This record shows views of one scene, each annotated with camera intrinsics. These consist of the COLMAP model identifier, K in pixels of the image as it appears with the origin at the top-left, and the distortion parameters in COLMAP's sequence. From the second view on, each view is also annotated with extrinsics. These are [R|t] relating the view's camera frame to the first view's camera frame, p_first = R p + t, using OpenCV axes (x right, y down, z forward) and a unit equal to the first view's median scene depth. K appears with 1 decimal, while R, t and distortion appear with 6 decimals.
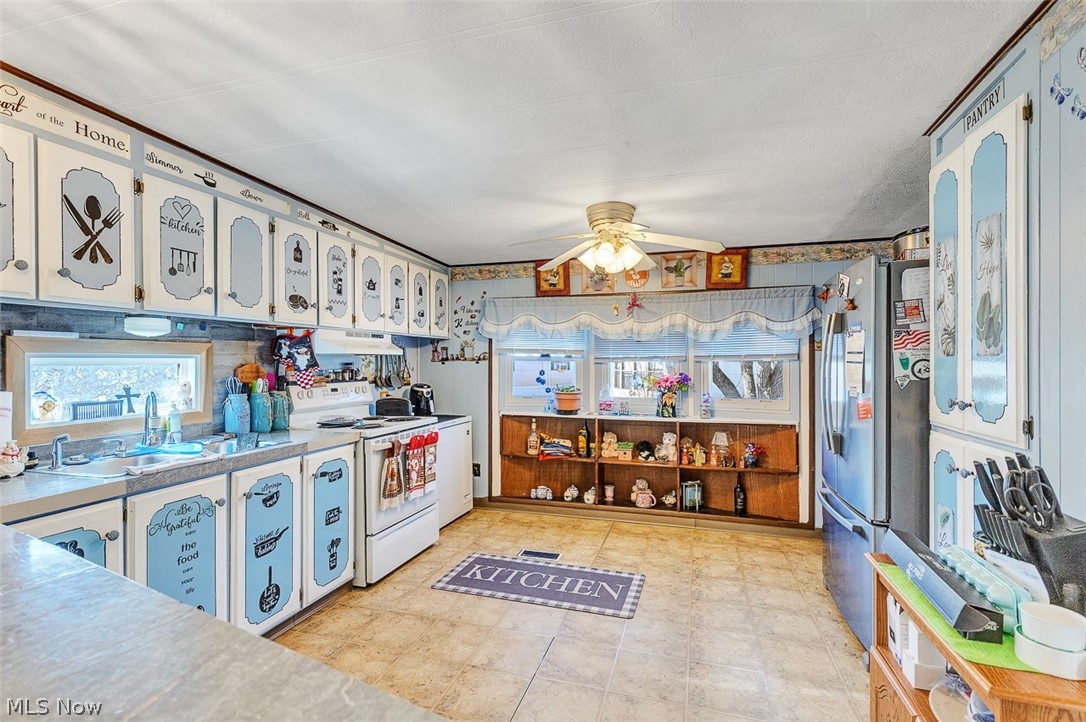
lens RADIAL K [[499.8, 0, 543.0], [0, 499.8, 361.0], [0, 0, 1]] dist [0.002789, 0.000155]
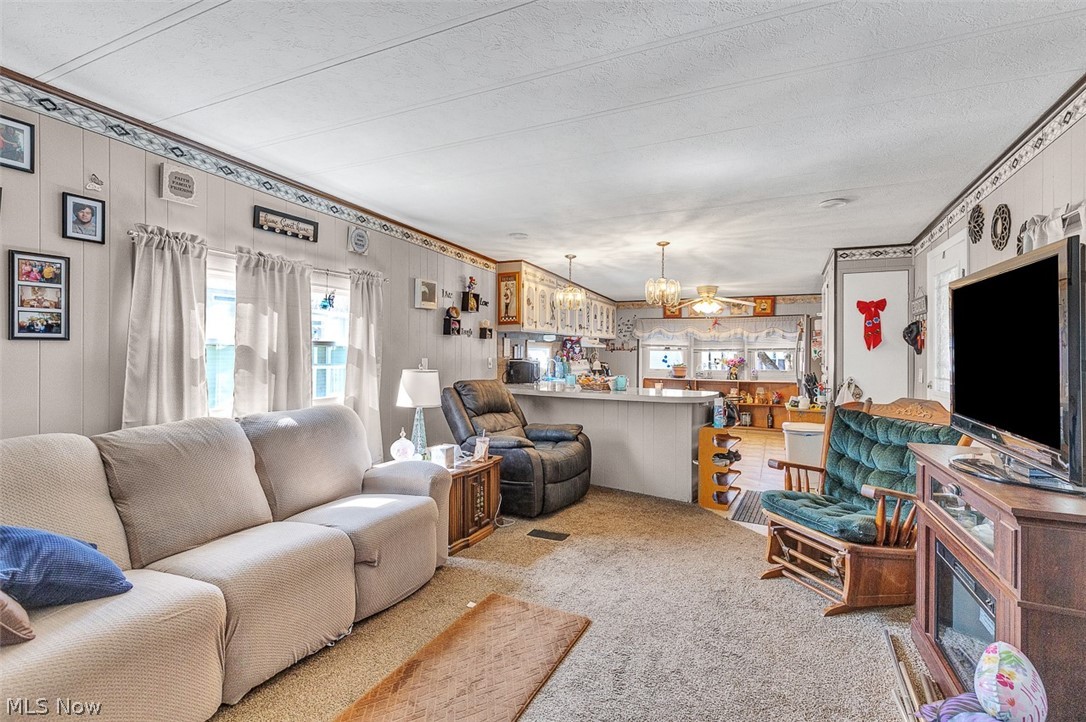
lens RADIAL K [[505.6, 0, 533.8], [0, 505.6, 353.8], [0, 0, 1]] dist [0.002676, 0.000194]
pose [[0.989093, 0.007956, -0.147075, -0.304341], [-0.007680, 0.999968, 0.002444, 0.014326], [0.147090, -0.001288, 0.989122, -1.408490]]
